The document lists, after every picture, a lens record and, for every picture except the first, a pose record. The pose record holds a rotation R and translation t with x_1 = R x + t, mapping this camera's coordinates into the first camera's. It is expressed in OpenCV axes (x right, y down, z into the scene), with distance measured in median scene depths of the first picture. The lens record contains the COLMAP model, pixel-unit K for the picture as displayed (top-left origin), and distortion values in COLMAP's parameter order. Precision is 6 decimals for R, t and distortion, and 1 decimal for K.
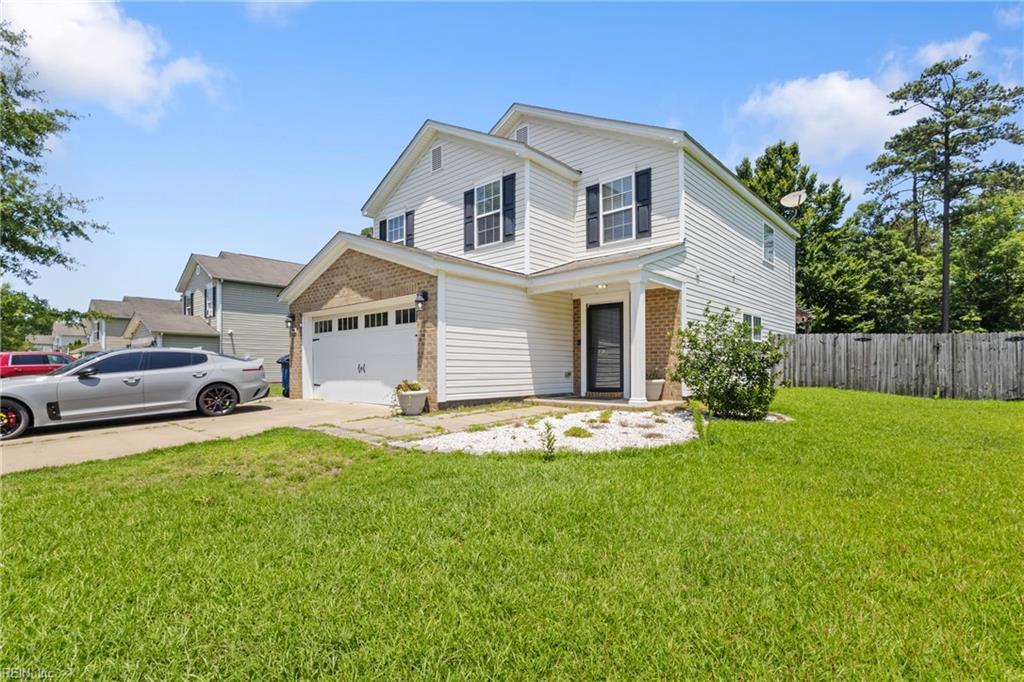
lens RADIAL K [[481.3, 0, 513.5], [0, 481.3, 358.4], [0, 0, 1]] dist [0.002132, 0.000668]
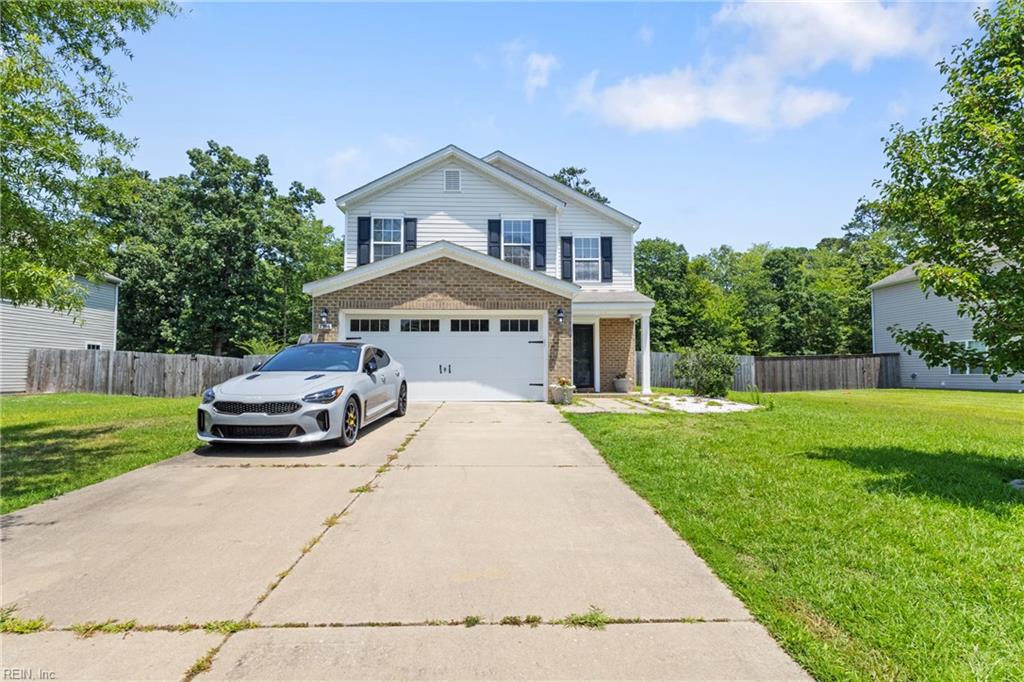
lens RADIAL K [[505.0, 0, 509.9], [0, 505.0, 356.3], [0, 0, 1]] dist [0.000099, -0.000017]
pose [[0.719795, 0.027543, 0.693640, -0.980705], [-0.014103, 0.999587, -0.025056, 0.018696], [-0.694043, 0.008253, 0.719886, 0.088624]]
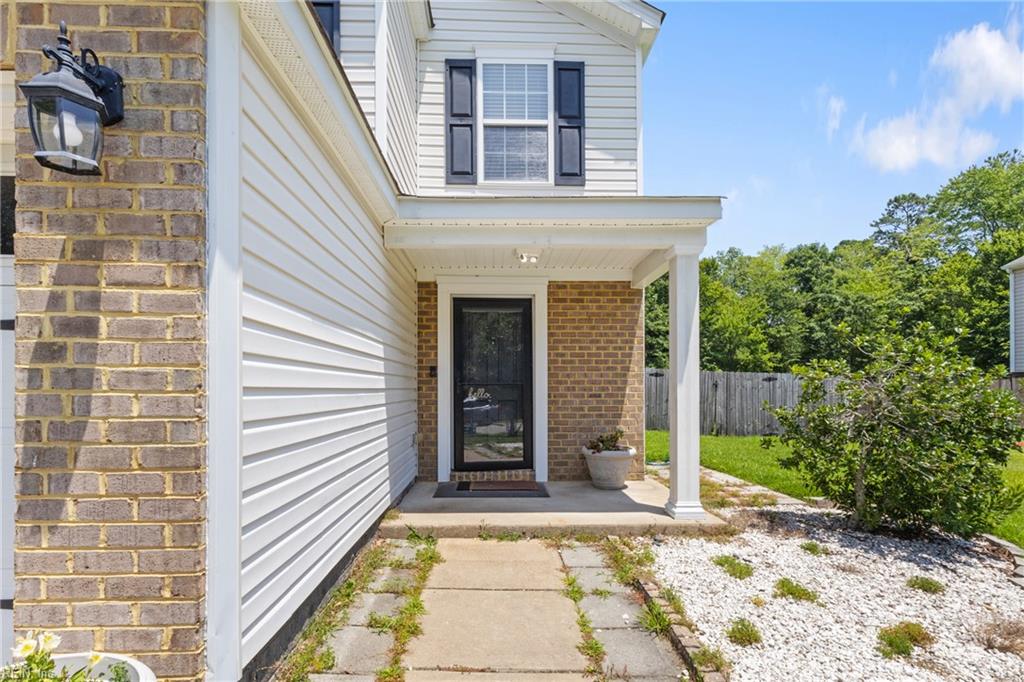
lens RADIAL K [[490.6, 0, 510.7], [0, 490.6, 385.2], [0, 0, 1]] dist [0.002436, 0.000208]
pose [[0.718441, 0.006487, 0.695558, -0.159593], [-0.014218, 0.999885, 0.005361, -0.024727], [-0.695443, -0.013741, 0.718450, 0.621079]]
